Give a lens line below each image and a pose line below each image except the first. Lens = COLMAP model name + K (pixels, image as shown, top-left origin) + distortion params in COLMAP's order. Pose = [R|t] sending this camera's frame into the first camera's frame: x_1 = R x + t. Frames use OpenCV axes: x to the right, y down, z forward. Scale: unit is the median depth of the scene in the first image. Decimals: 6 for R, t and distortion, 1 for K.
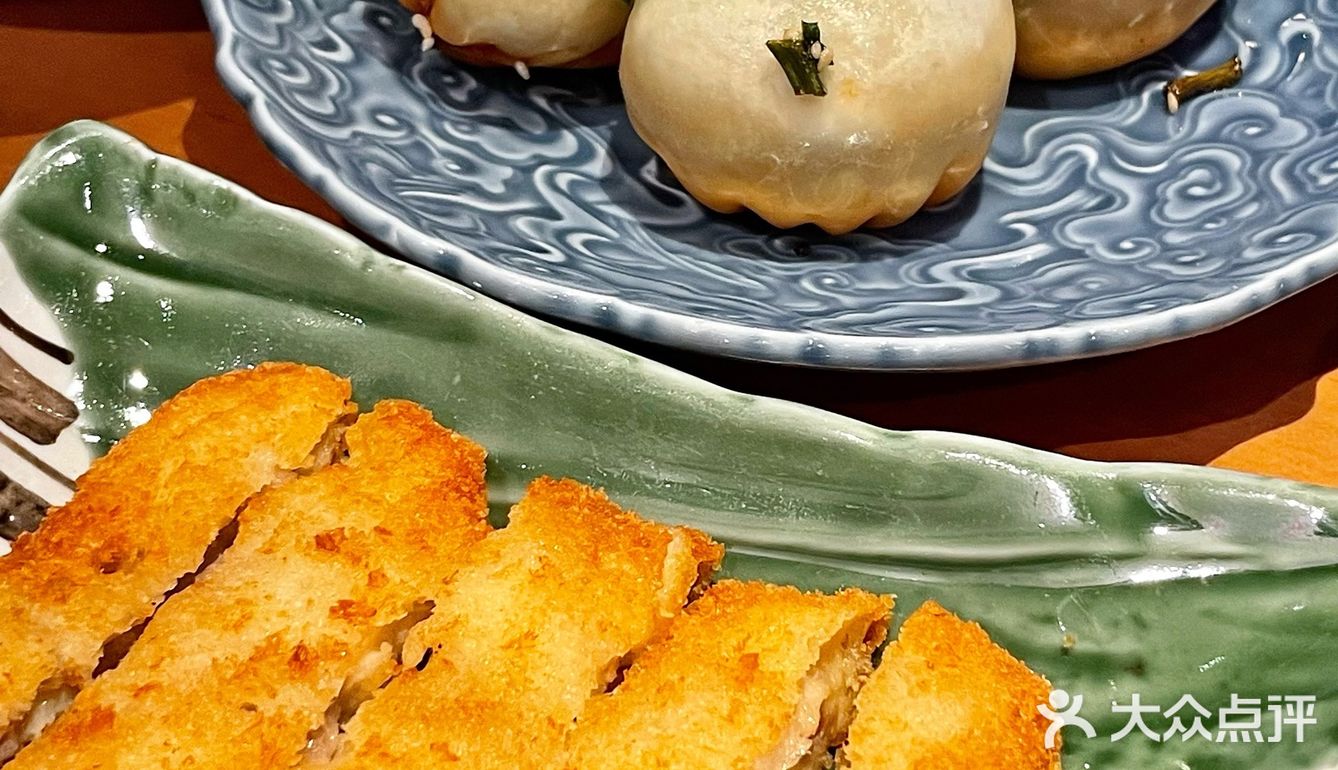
lens RADIAL K [[2503.6, 0, 670.9], [0, 2503.6, 384.5], [0, 0, 1]] dist [0.073681, 0.000000]
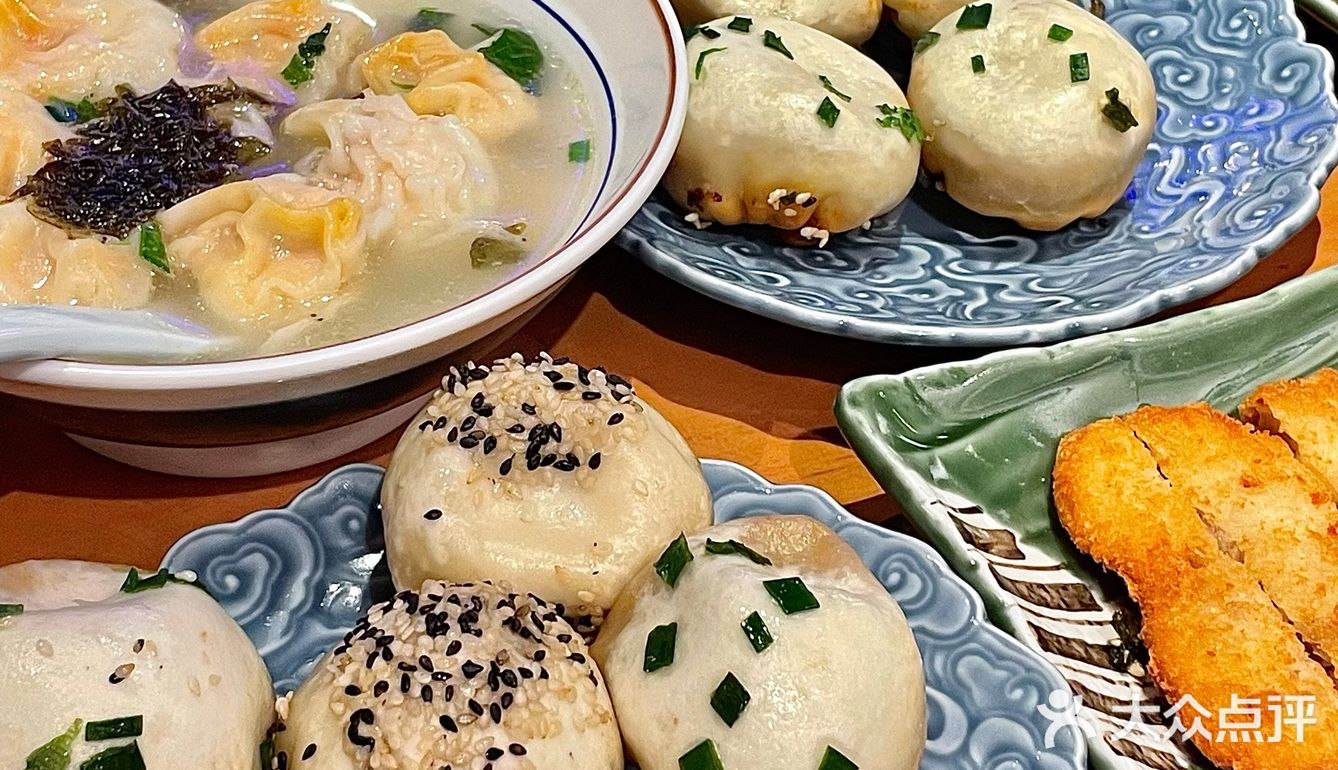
lens RADIAL K [[2503.6, 0, 667.9], [0, 2503.6, 385.9], [0, 0, 1]] dist [0.073681, 0.000000]
pose [[0.648980, -0.530752, 0.545094, -1.027139], [0.497365, 0.838141, 0.223935, -0.452388], [-0.575720, 0.125781, 0.807915, -0.101426]]
